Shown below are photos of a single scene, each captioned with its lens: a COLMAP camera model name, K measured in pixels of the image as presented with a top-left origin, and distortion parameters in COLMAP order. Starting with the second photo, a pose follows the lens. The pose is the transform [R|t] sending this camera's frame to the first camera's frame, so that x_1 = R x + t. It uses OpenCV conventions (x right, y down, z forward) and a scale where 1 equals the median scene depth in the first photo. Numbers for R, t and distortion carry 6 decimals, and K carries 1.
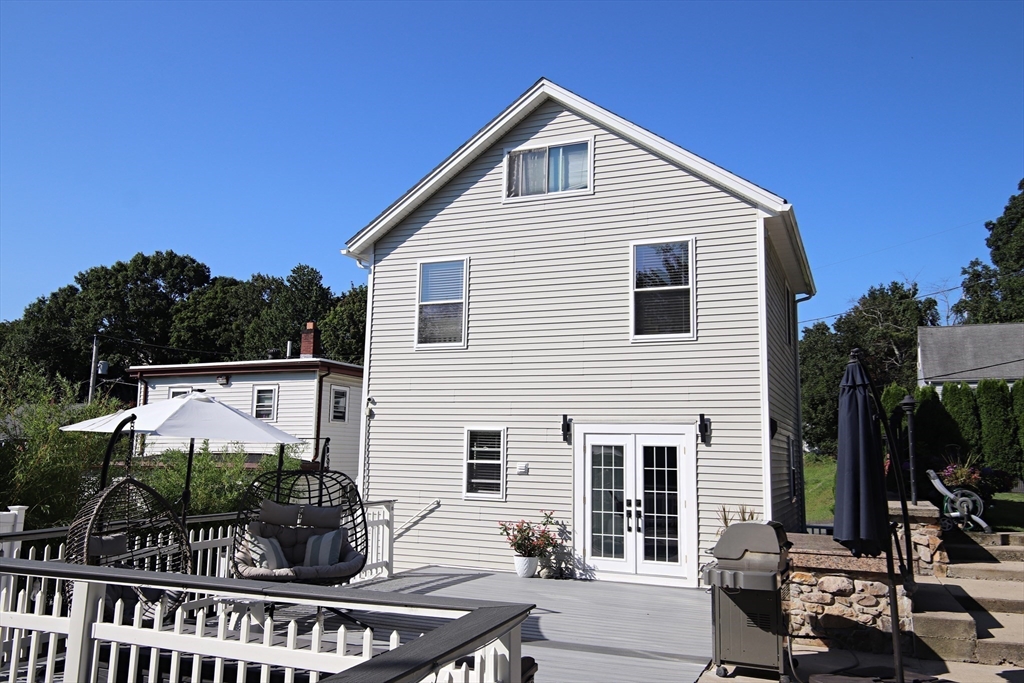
lens RADIAL K [[814.8, 0, 512.0], [0, 814.8, 341.5], [0, 0, 1]] dist [0.043094, -0.001144]
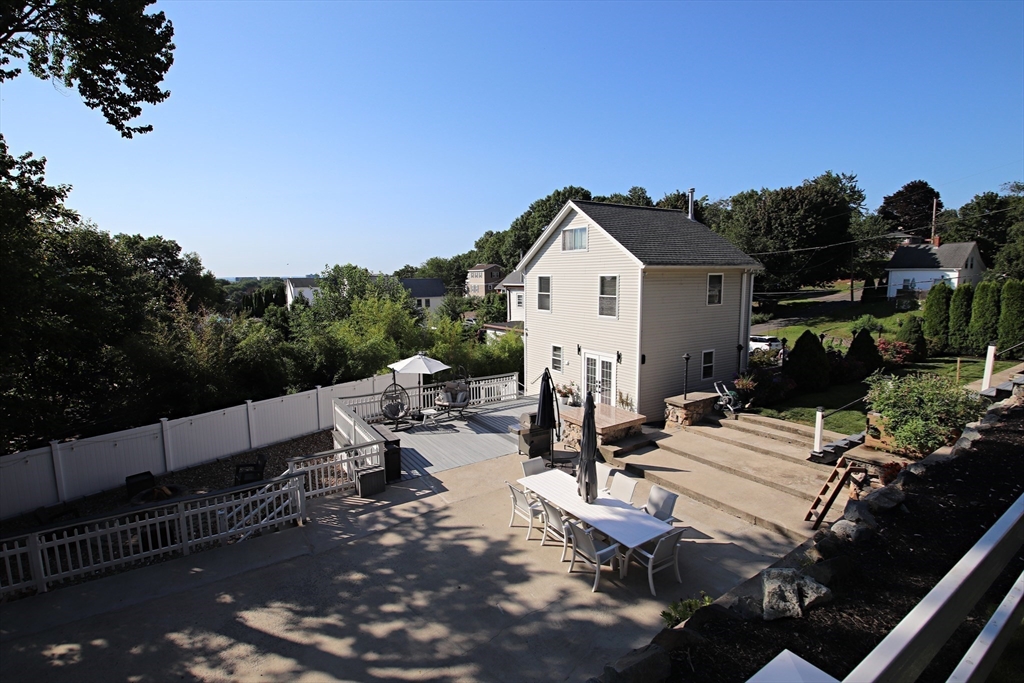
lens RADIAL K [[475.8, 0, 508.3], [0, 475.8, 331.9], [0, 0, 1]] dist [0.001469, -0.017620]
pose [[0.824542, 0.042946, -0.564168, 0.679447], [0.101038, 0.969912, 0.221501, -0.278638], [0.556706, -0.239639, 0.795394, -0.257326]]
